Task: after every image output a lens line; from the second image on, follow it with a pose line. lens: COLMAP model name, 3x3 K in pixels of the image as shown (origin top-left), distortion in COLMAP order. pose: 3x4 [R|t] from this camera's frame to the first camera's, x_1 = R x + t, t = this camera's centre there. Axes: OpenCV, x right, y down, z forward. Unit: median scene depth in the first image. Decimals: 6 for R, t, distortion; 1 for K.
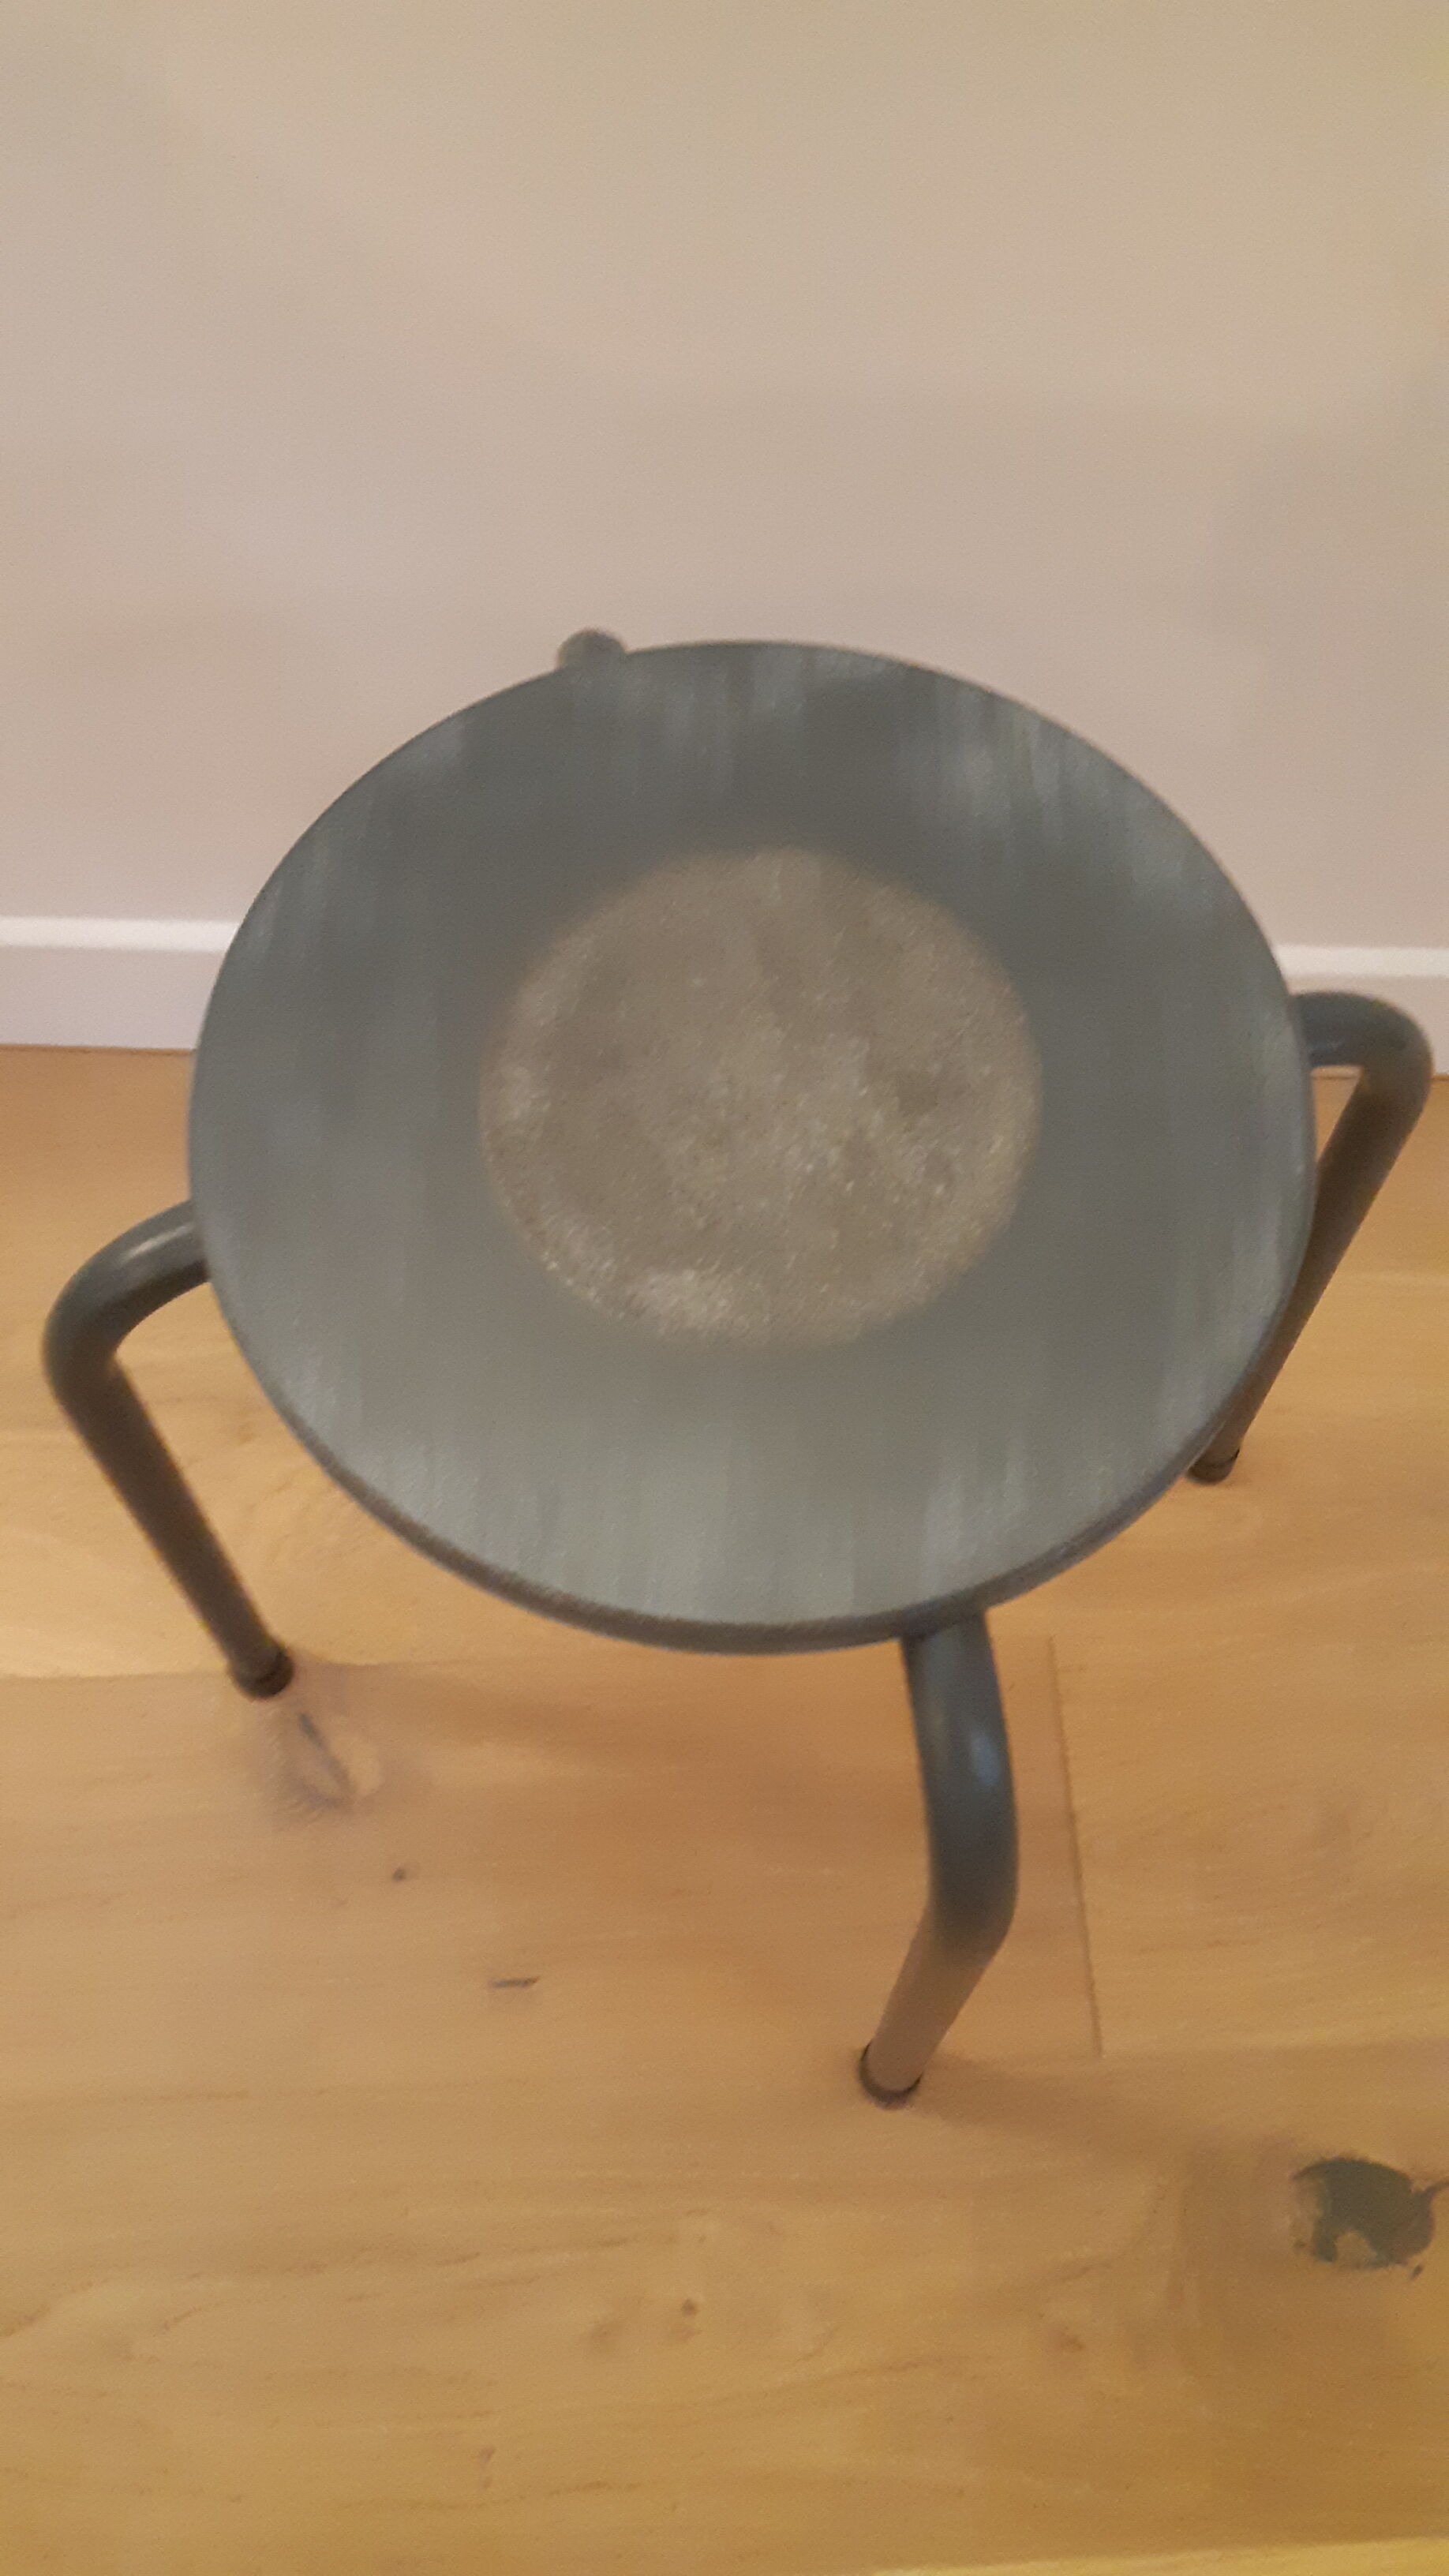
lens RADIAL K [[1990.8, 0, 727.4], [0, 1990.8, 1314.3], [0, 0, 1]] dist [0.010989, -0.037809]
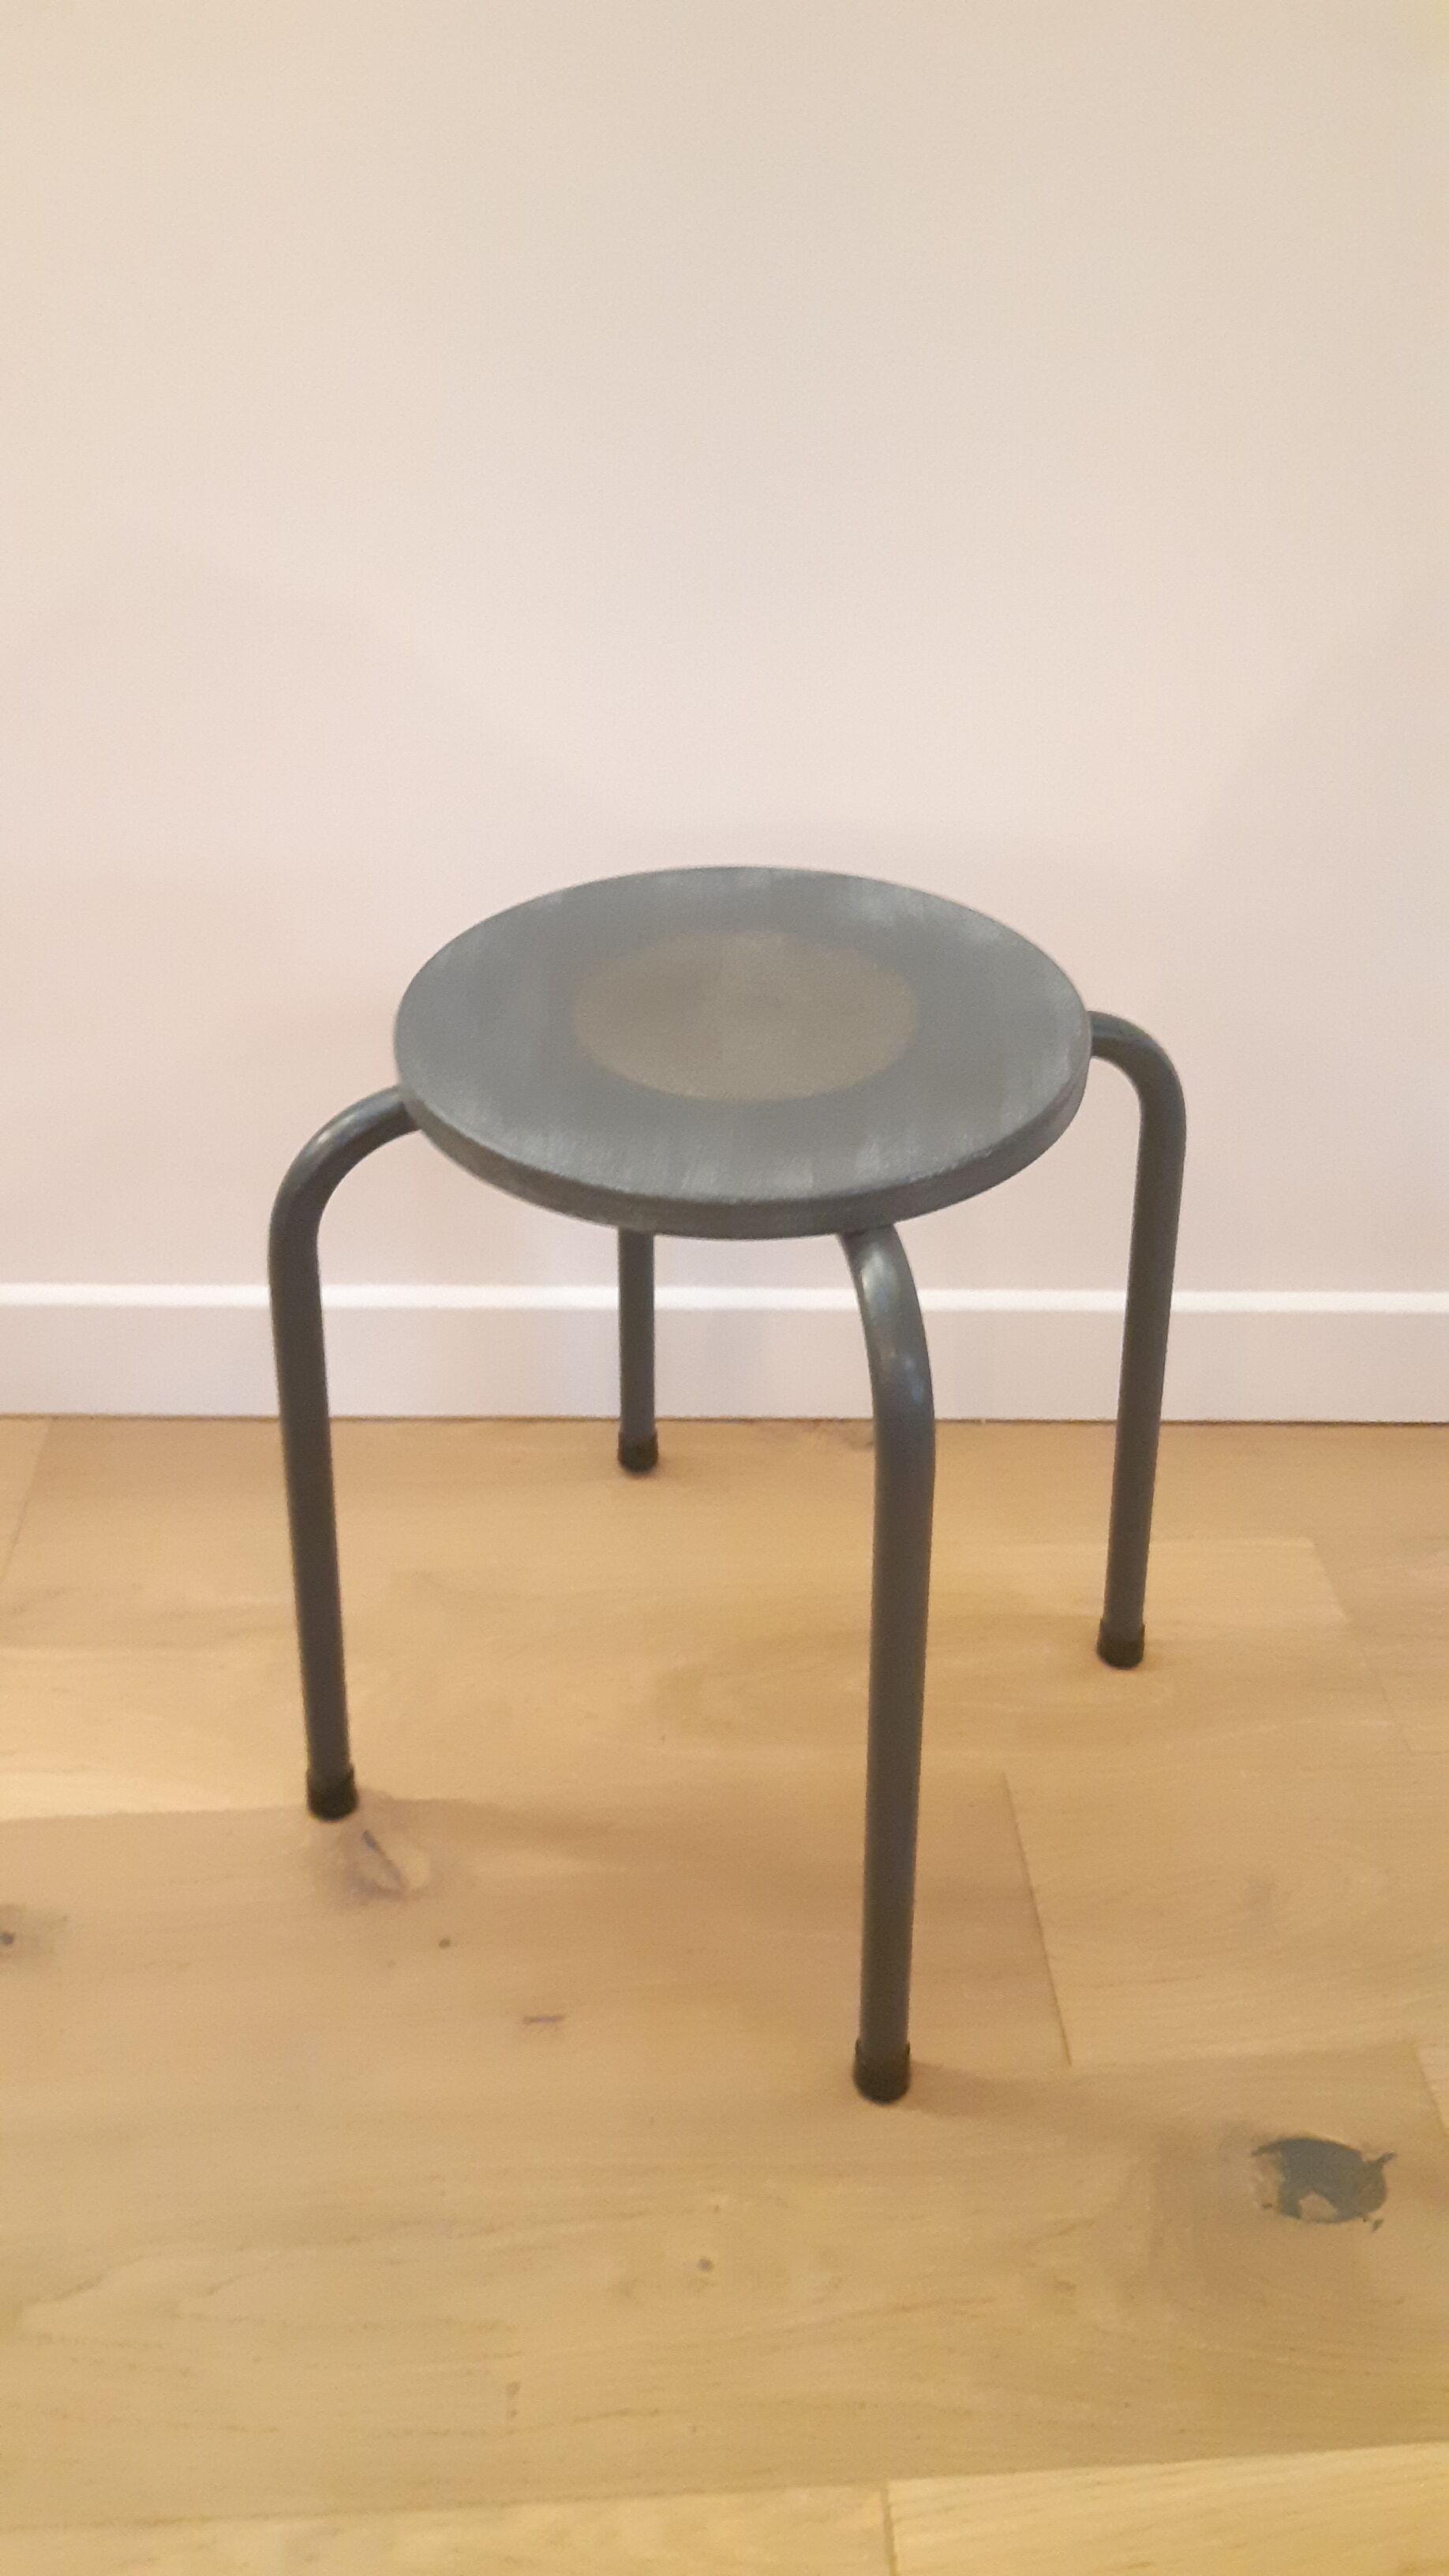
lens RADIAL K [[1990.8, 0, 731.6], [0, 1990.8, 1278.7], [0, 0, 1]] dist [0.010989, -0.037809]
pose [[0.999811, -0.011008, 0.016010, -0.016794], [0.017534, 0.866144, -0.499486, 0.595897], [-0.008369, 0.499673, 0.866174, -0.200482]]
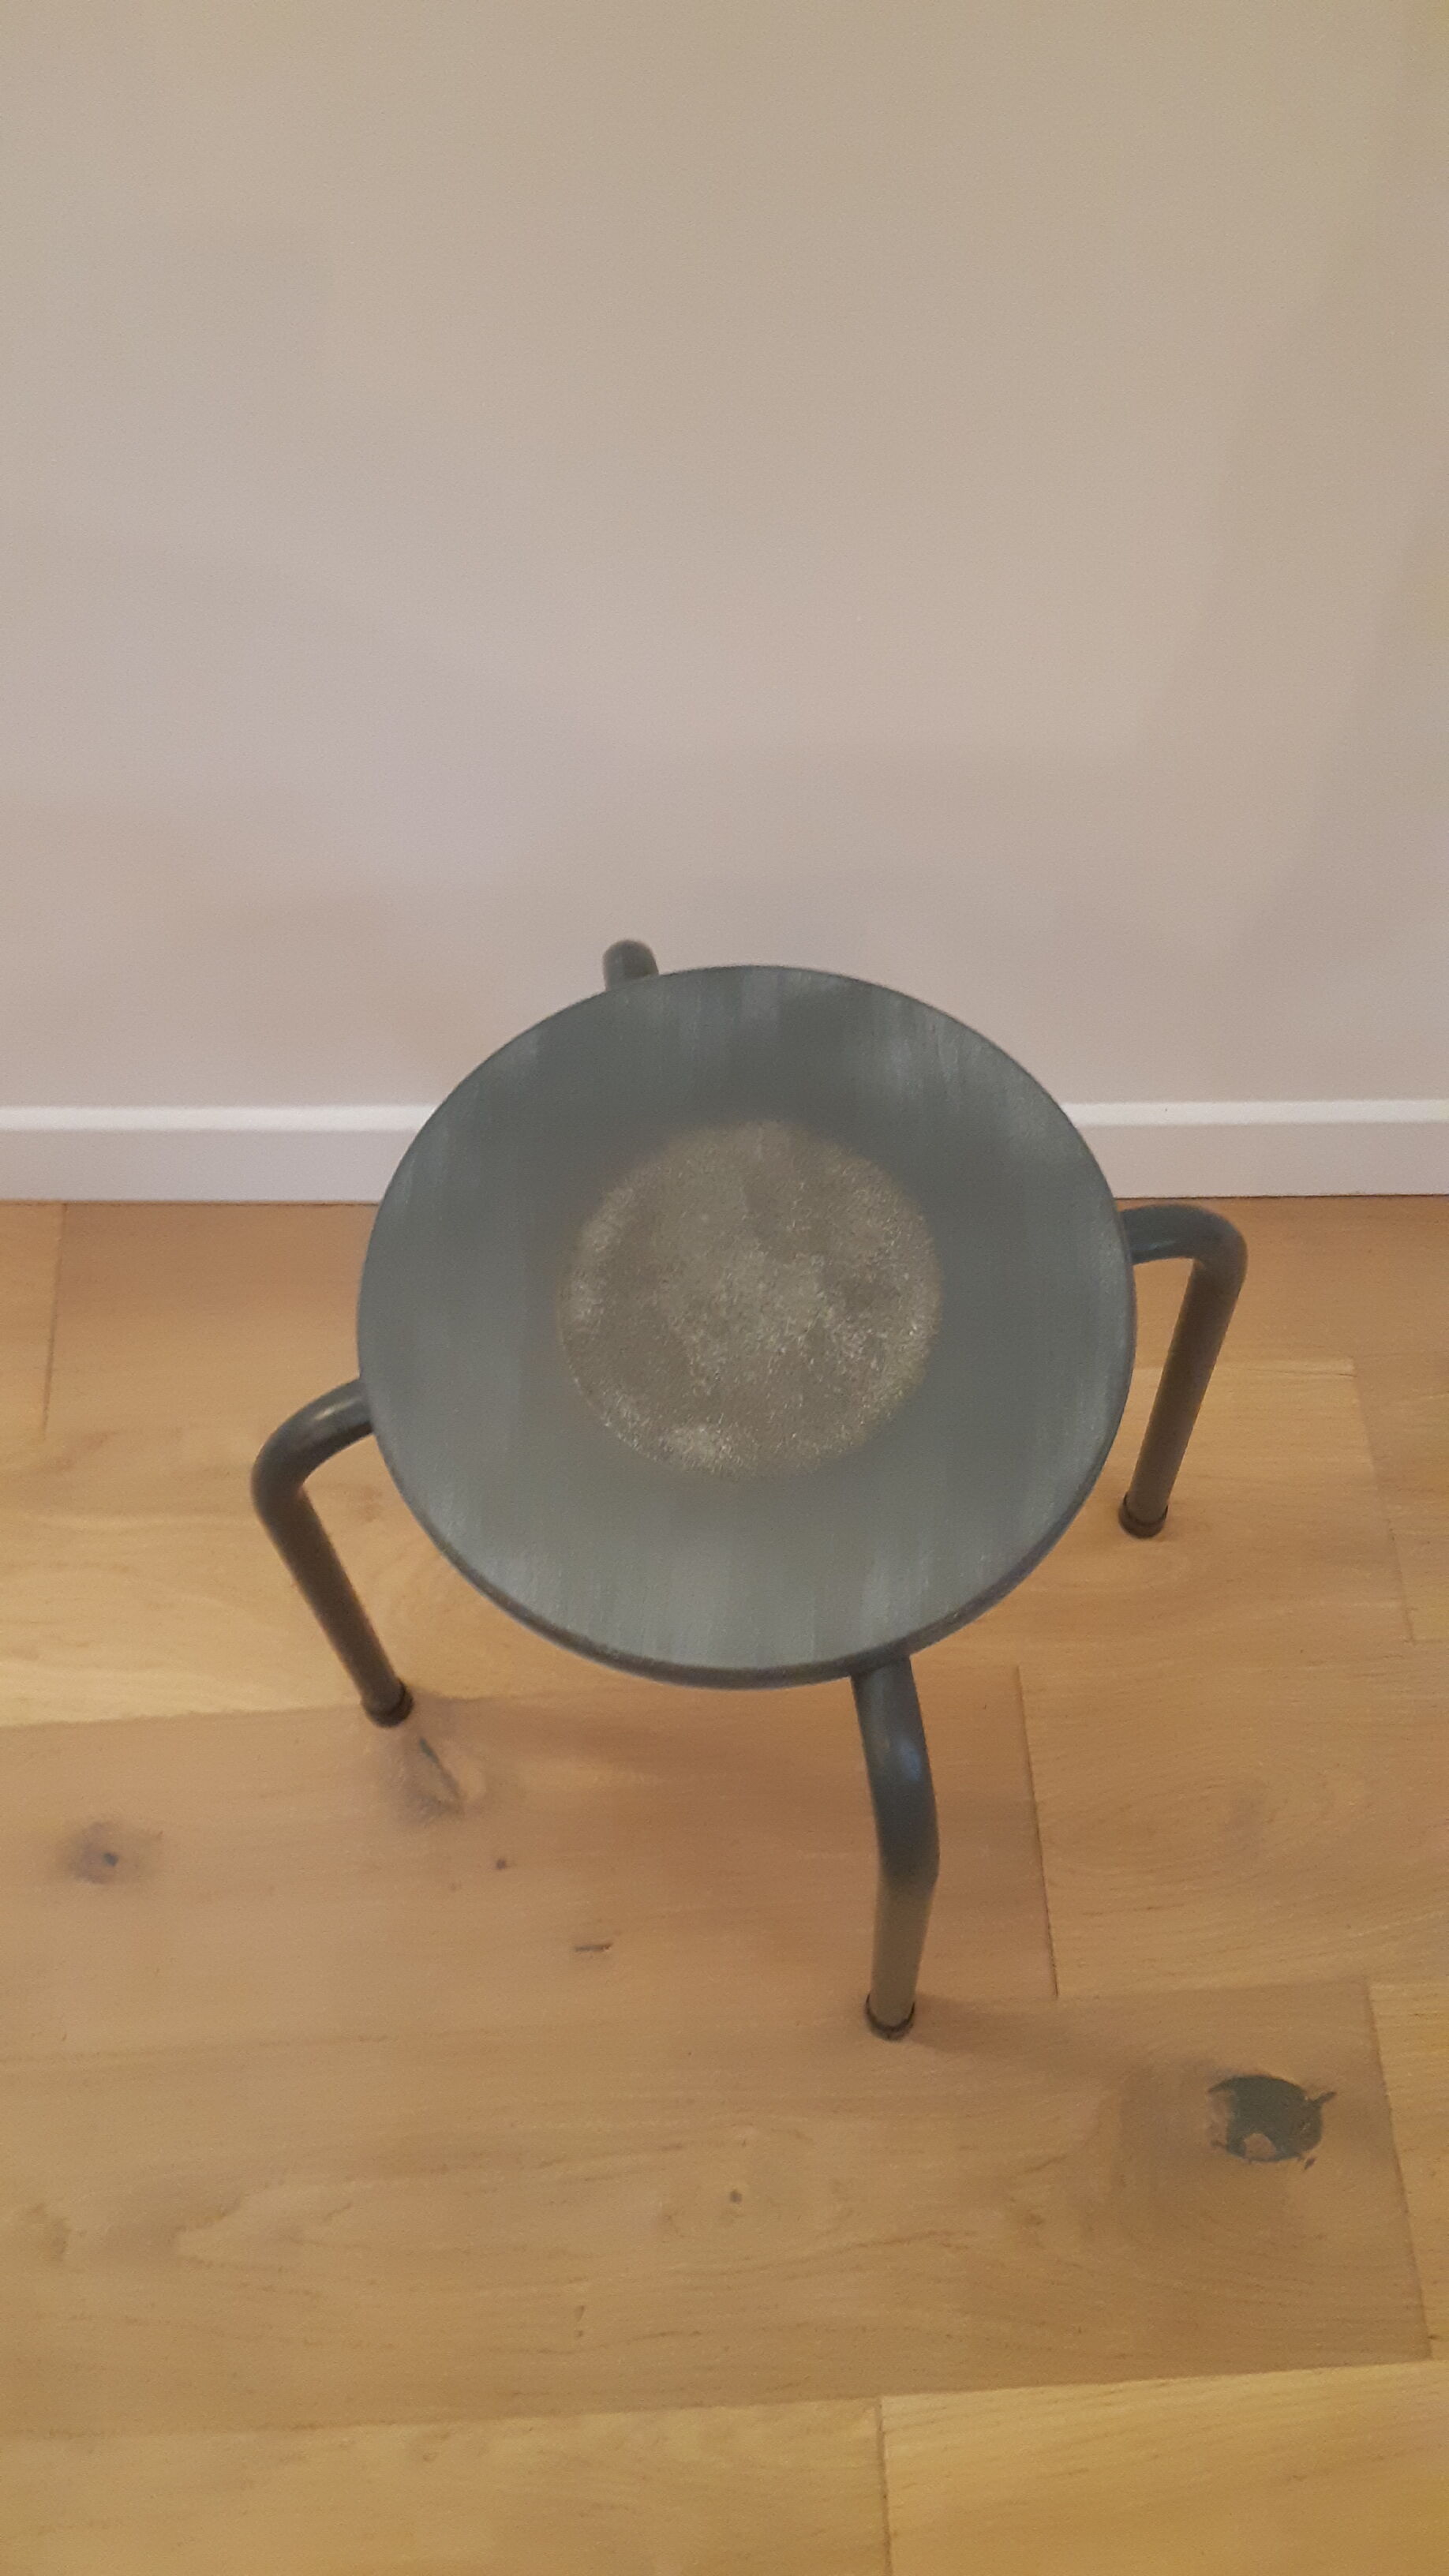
lens RADIAL K [[1990.8, 0, 736.2], [0, 1990.8, 1297.3], [0, 0, 1]] dist [0.010989, -0.037809]
pose [[0.999342, -0.024513, -0.026726, 0.030922], [0.024005, 0.999528, -0.019170, -0.057001], [0.027184, 0.018515, 0.999459, -0.301426]]
